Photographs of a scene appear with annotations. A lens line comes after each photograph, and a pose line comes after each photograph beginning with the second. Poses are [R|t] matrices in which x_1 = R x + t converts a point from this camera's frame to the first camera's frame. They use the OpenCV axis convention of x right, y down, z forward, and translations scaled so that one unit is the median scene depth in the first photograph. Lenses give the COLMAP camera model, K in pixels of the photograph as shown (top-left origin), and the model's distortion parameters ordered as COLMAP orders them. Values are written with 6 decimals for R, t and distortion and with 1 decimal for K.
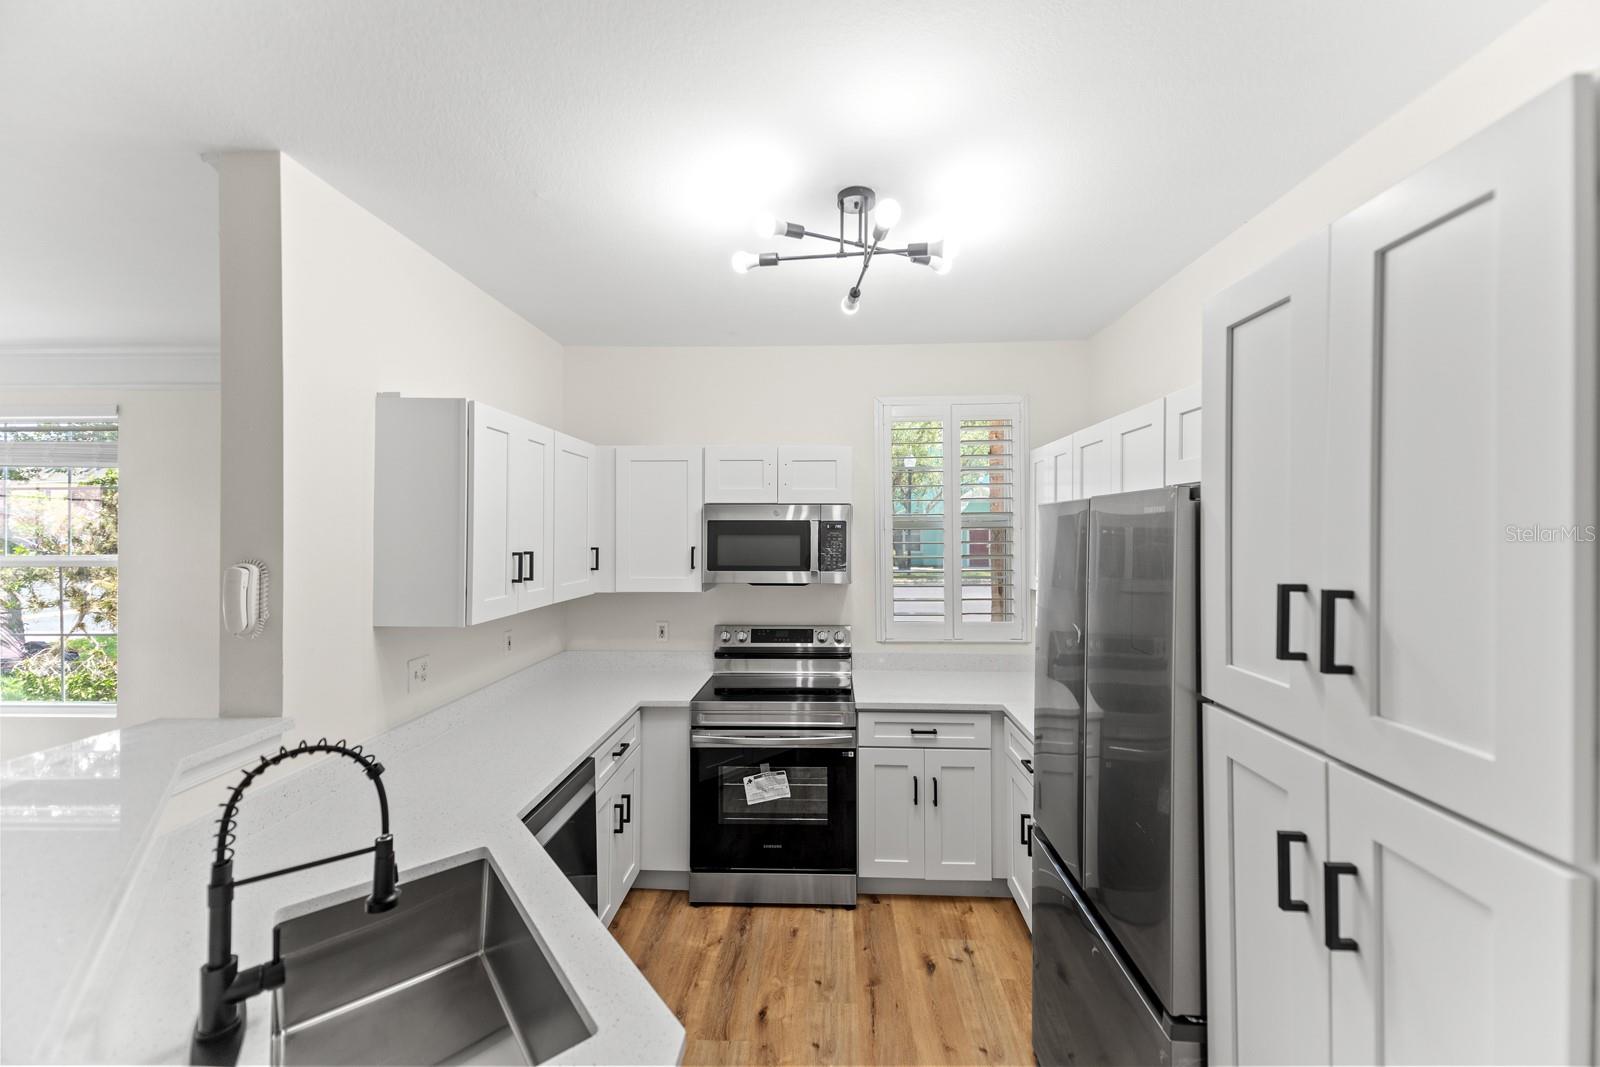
lens RADIAL K [[599.5, 0, 802.6], [0, 599.5, 521.8], [0, 0, 1]] dist [0.000793, -0.000097]
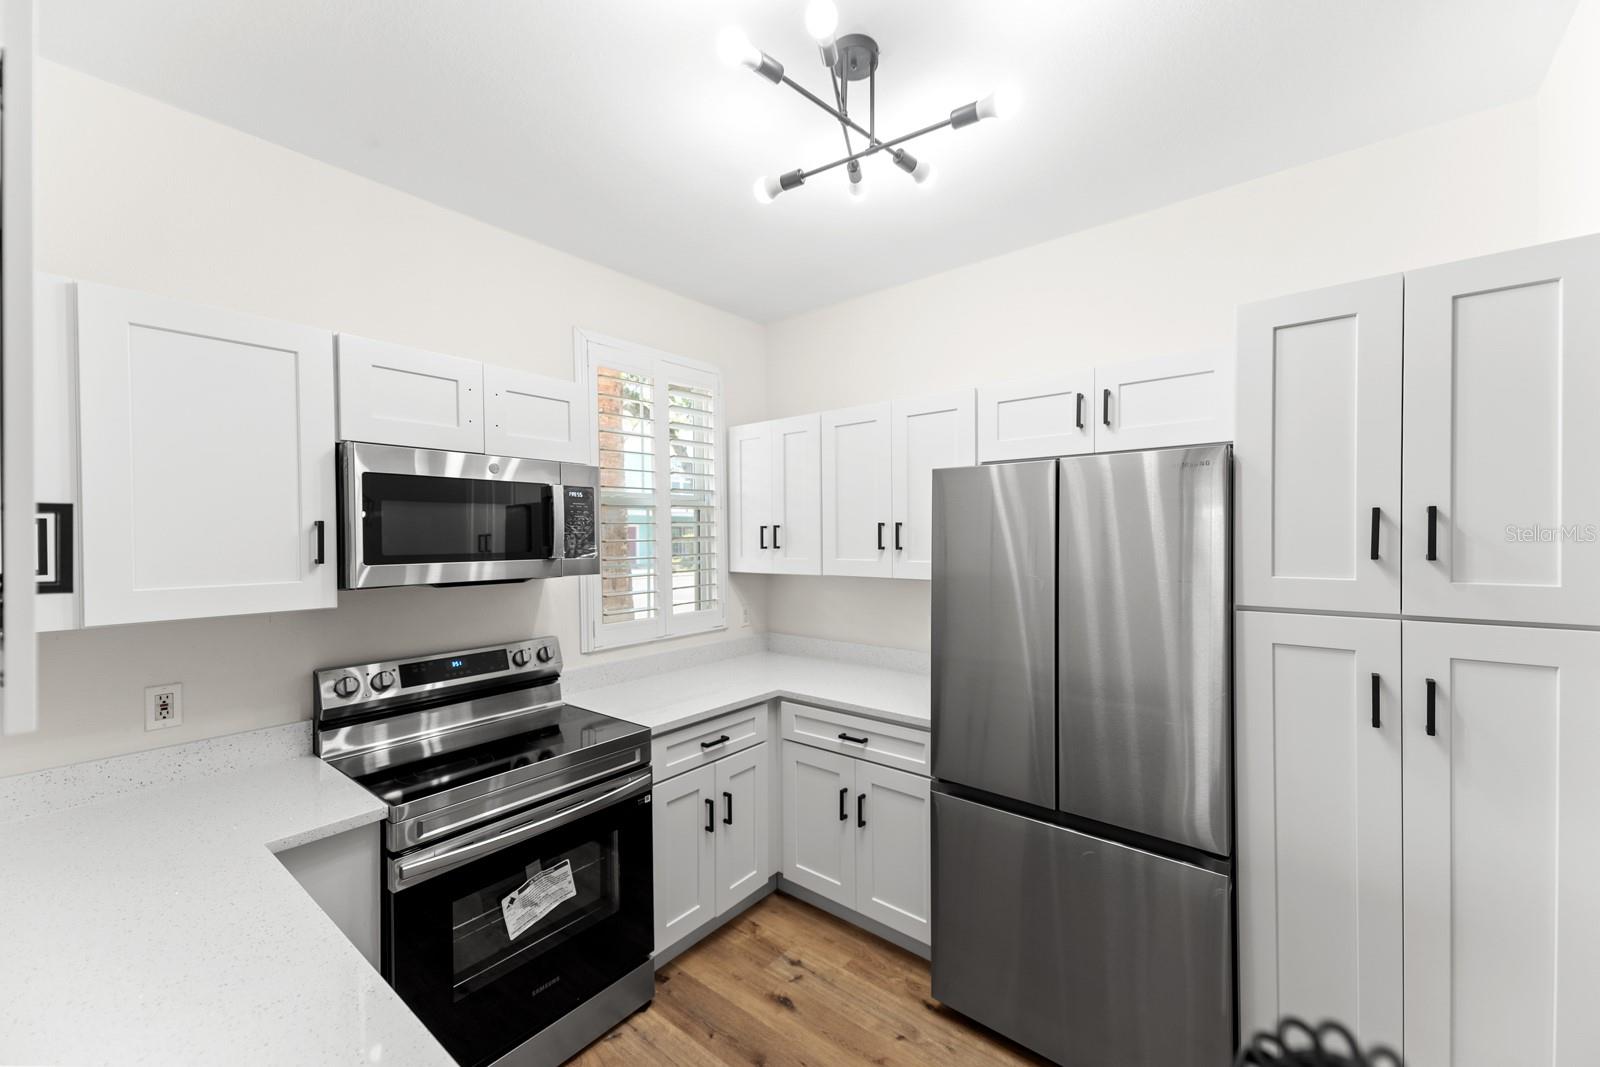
lens RADIAL K [[620.7, 0, 800.0], [0, 620.7, 533.5], [0, 0, 1]] dist [0.008612, 0.000000]
pose [[0.593746, -0.001632, 0.804651, -0.426578], [-0.007675, 0.999941, 0.007692, 0.051416], [-0.804616, -0.010742, 0.593699, 0.392934]]
